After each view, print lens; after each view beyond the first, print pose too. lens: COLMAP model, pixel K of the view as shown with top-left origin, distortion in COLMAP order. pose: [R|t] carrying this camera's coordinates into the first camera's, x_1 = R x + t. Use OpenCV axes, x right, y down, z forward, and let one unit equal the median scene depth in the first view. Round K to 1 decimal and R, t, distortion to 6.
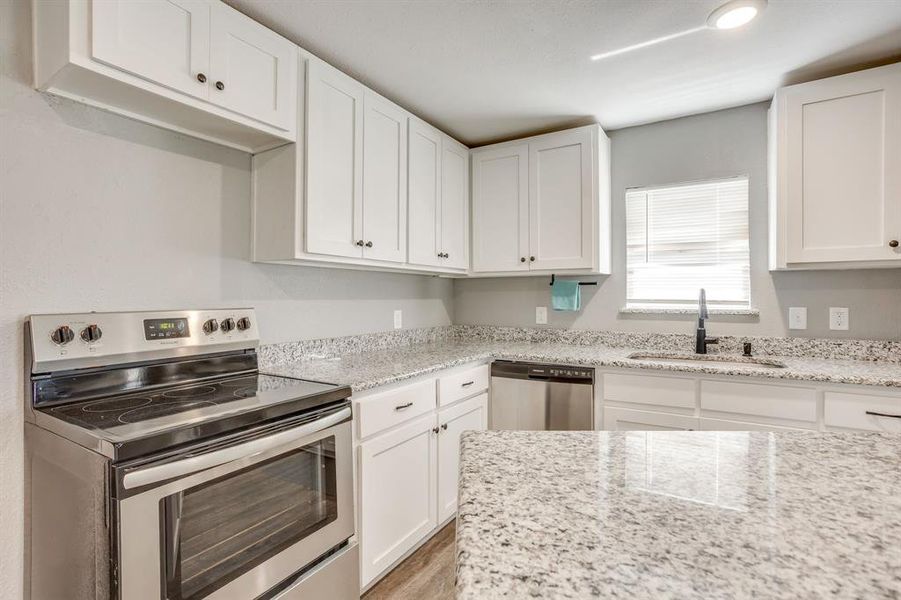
lens RADIAL K [[447.0, 0, 451.8], [0, 447.0, 298.0], [0, 0, 1]] dist [-0.034710, 0.020812]
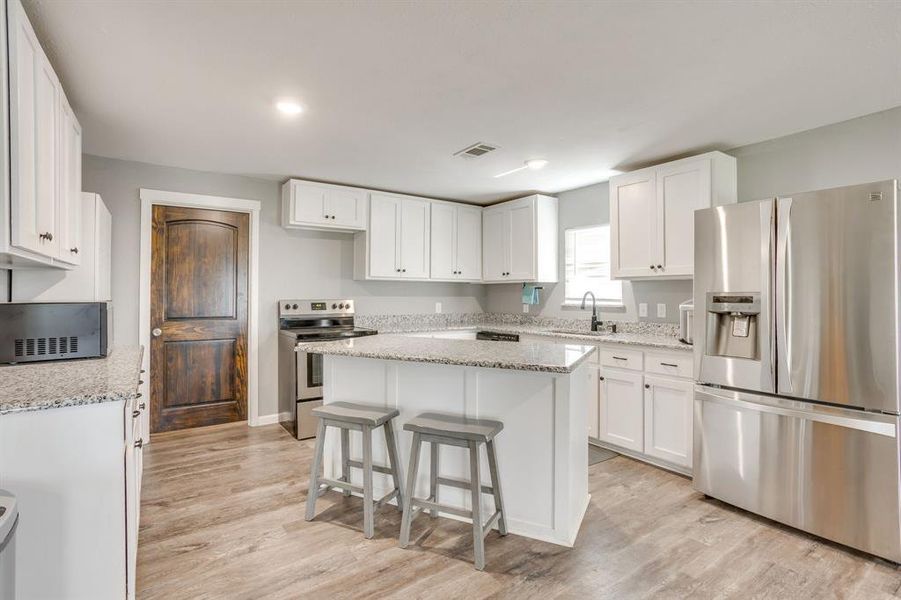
lens RADIAL K [[447.0, 0, 441.4], [0, 447.0, 293.0], [0, 0, 1]] dist [-0.034710, 0.020812]
pose [[0.912019, 0.004374, -0.410124, 0.749782], [-0.007217, 0.999959, -0.005384, -0.002383], [0.410083, 0.007871, 0.912014, -0.763993]]
